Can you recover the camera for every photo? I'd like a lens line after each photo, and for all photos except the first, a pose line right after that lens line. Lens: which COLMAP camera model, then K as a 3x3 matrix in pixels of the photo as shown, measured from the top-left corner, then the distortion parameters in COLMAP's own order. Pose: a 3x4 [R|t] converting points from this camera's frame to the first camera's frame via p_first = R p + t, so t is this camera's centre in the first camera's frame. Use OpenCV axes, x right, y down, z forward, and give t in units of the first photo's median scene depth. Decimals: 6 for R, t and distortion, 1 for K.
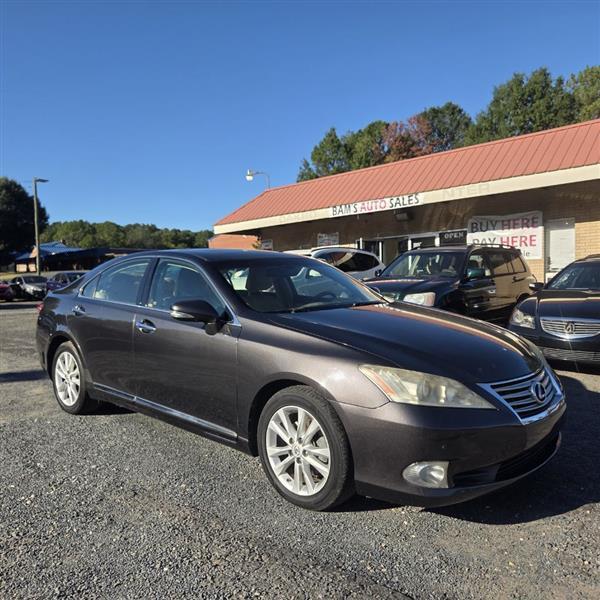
lens RADIAL K [[535.3, 0, 290.5], [0, 535.3, 312.9], [0, 0, 1]] dist [0.078764, -0.049577]
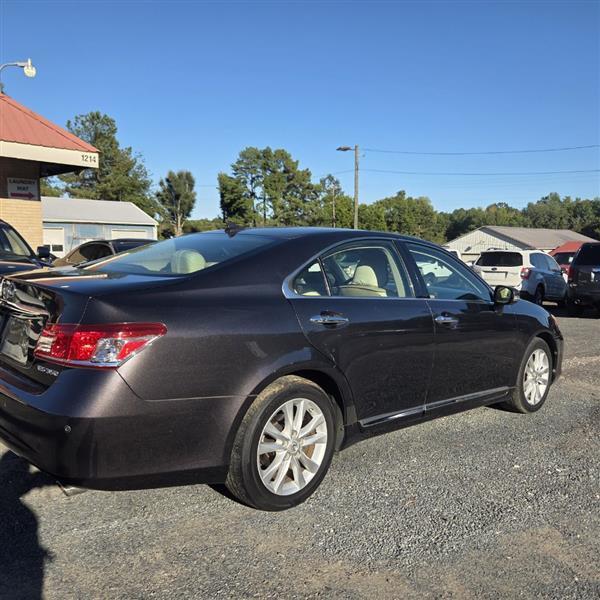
lens RADIAL K [[534.8, 0, 299.2], [0, 534.8, 320.0], [0, 0, 1]] dist [0.082520, -0.070502]
pose [[0.033380, -0.111265, 0.993230, -0.331703], [0.052453, 0.992609, 0.109433, -0.023922], [-0.998065, 0.048445, 0.038970, 0.339824]]
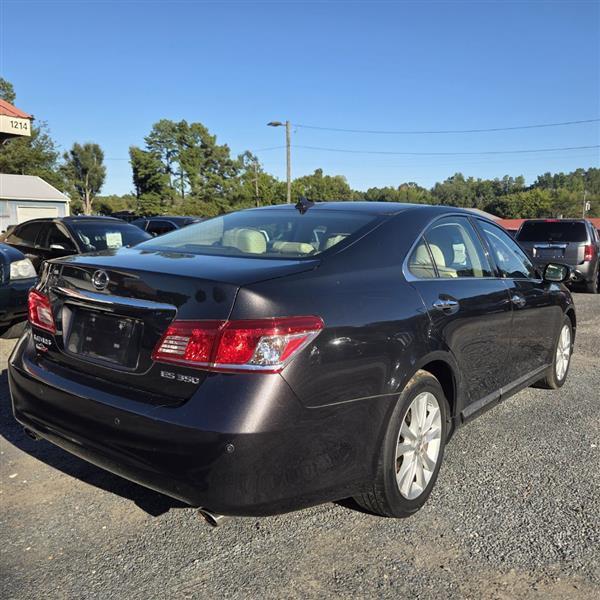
lens RADIAL K [[530.2, 0, 301.6], [0, 530.2, 323.7], [0, 0, 1]] dist [0.081068, -0.065083]
pose [[-0.129304, -0.156911, 0.979112, -0.304579], [0.059704, 0.984378, 0.165639, -0.028073], [-0.989806, 0.079875, -0.117915, 0.407219]]
